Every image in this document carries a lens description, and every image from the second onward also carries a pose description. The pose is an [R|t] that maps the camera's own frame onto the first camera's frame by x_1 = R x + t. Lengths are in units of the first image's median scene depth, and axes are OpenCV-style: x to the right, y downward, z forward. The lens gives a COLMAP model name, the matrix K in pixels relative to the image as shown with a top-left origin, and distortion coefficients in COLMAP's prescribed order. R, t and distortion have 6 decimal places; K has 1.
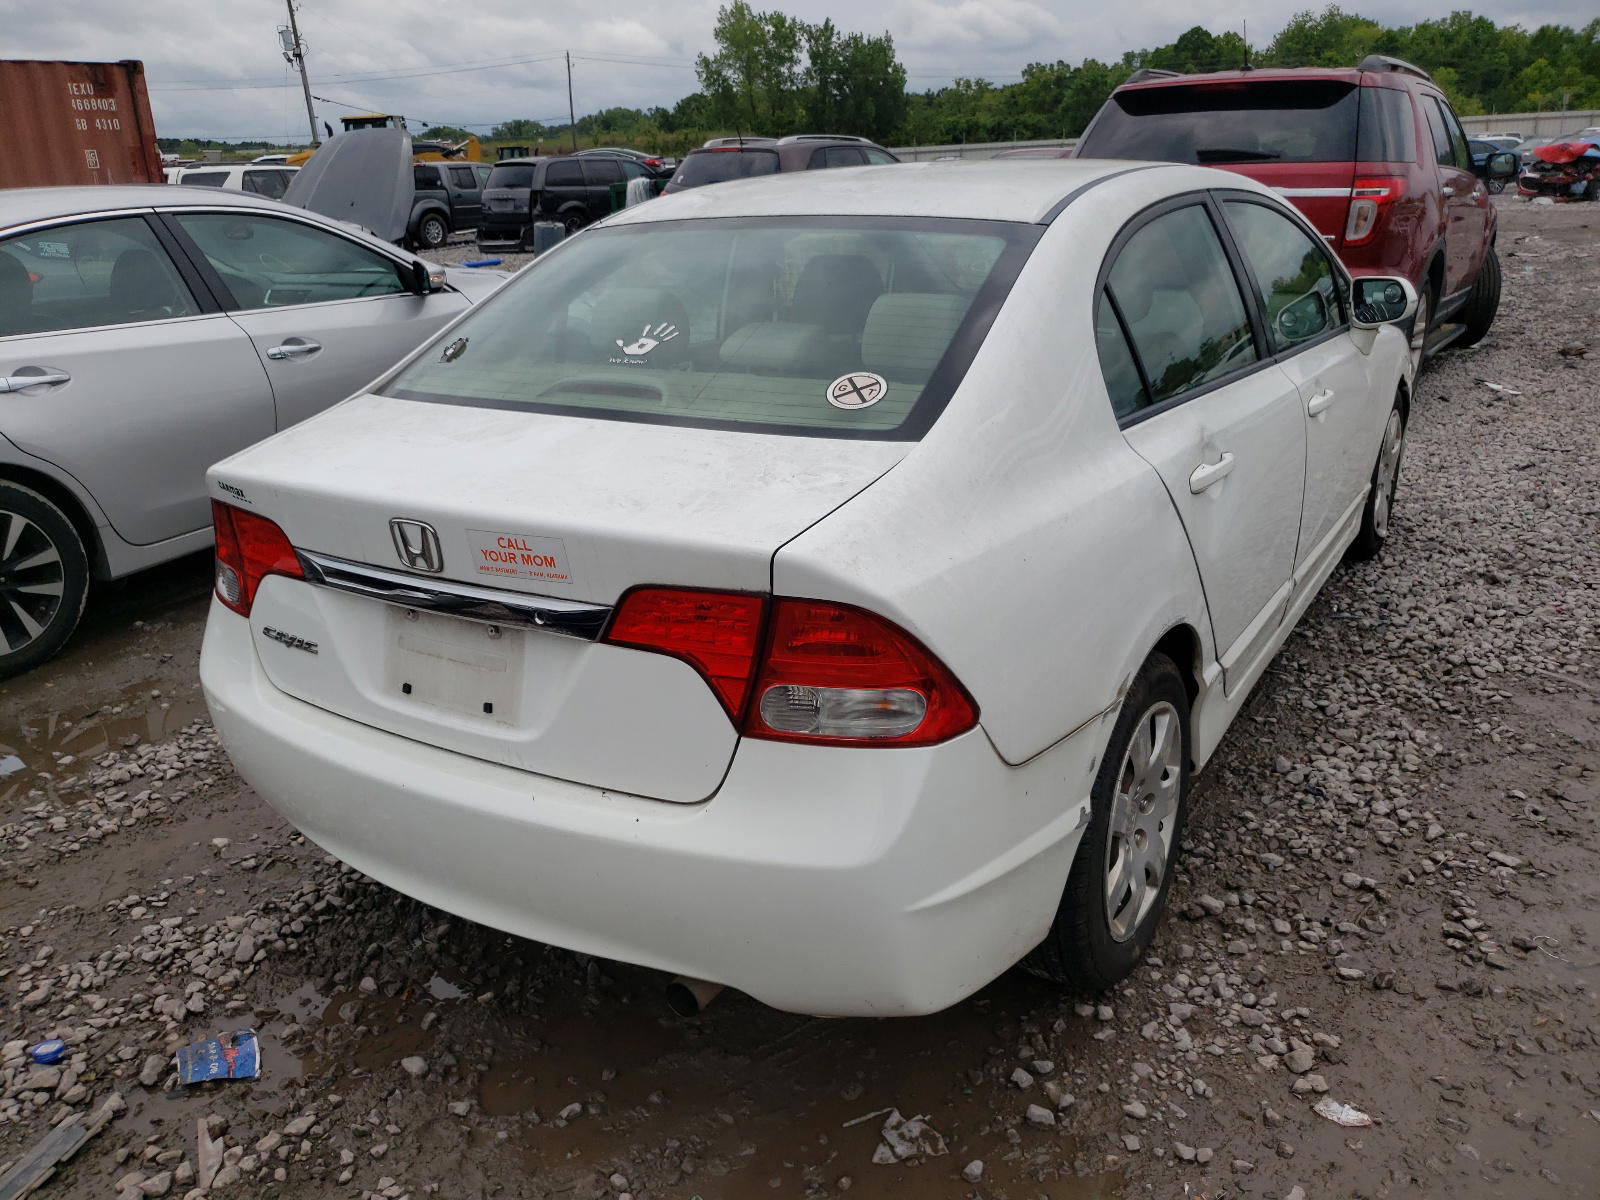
lens RADIAL K [[1220.5, 0, 801.8], [0, 1220.5, 607.0], [0, 0, 1]] dist [-0.000733, -0.007856]
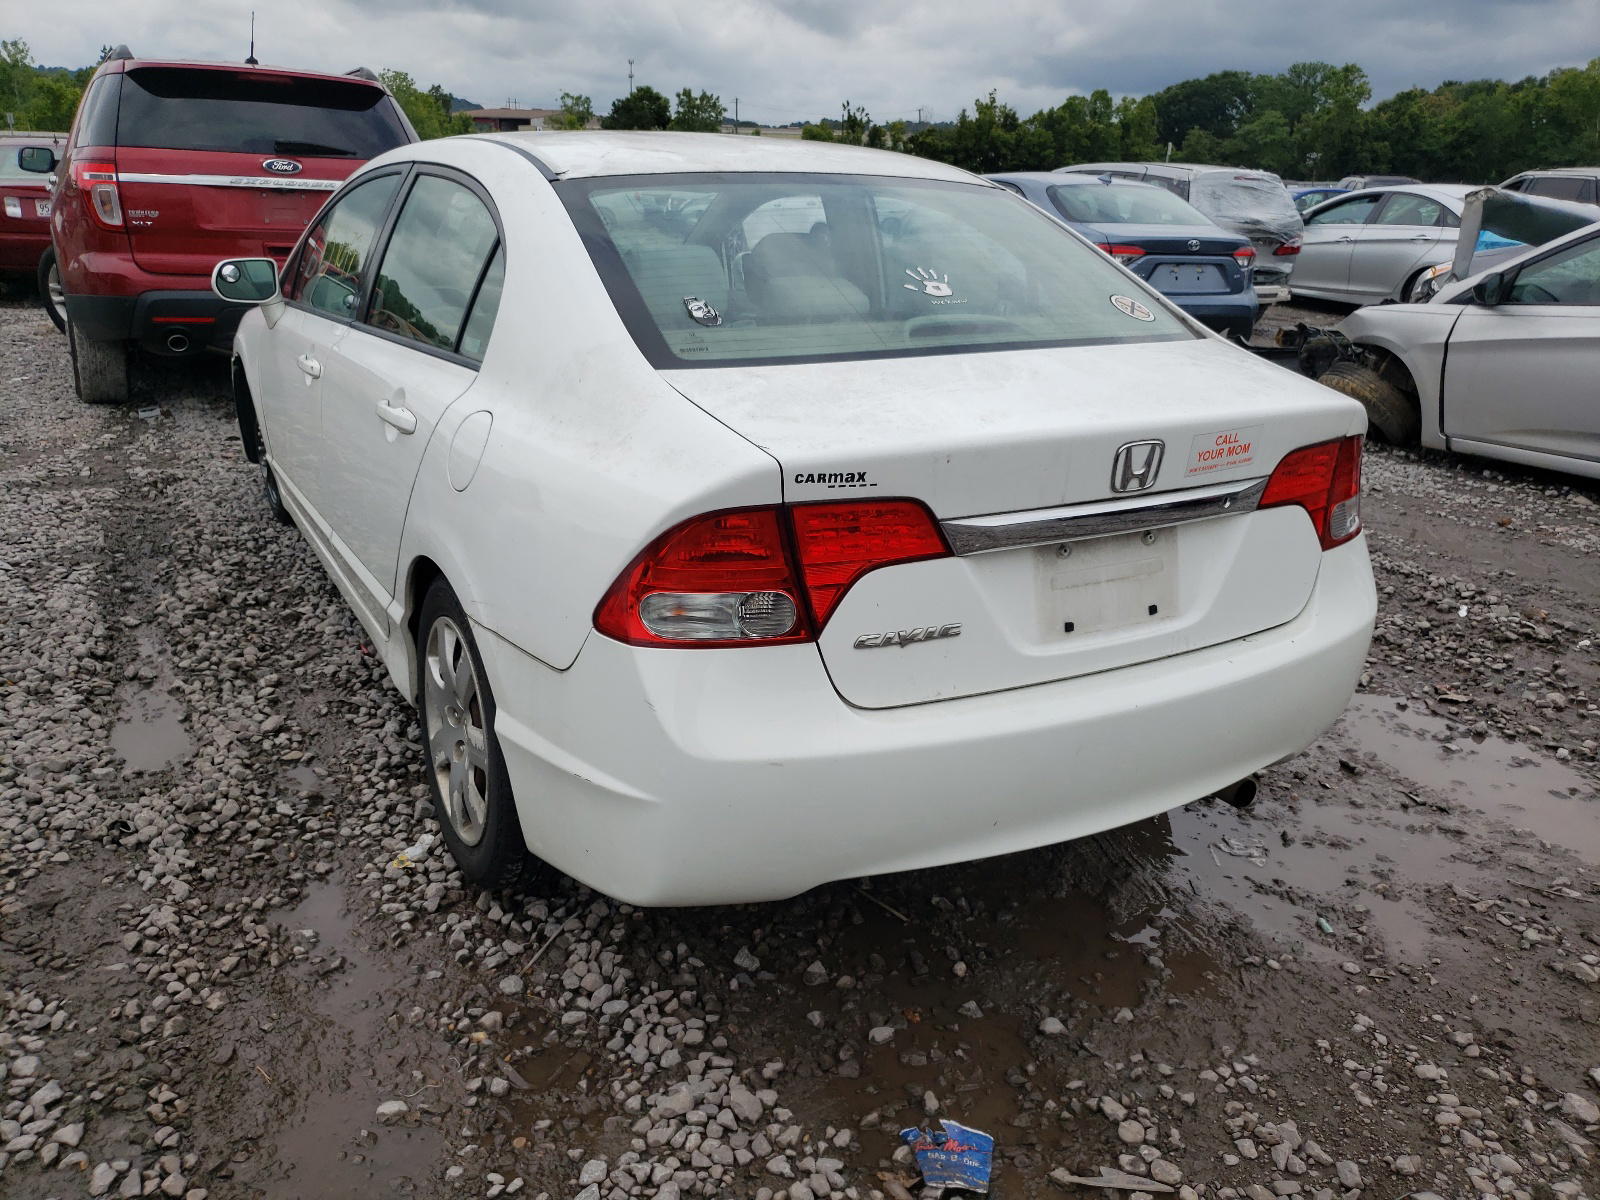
lens RADIAL K [[1220.5, 0, 798.9], [0, 1220.5, 593.9], [0, 0, 1]] dist [-0.000733, -0.007856]
pose [[0.495381, -0.239505, 0.835006, -1.283629], [0.254764, 0.959028, 0.123935, -0.141129], [-0.830478, 0.151334, 0.536101, 0.667503]]
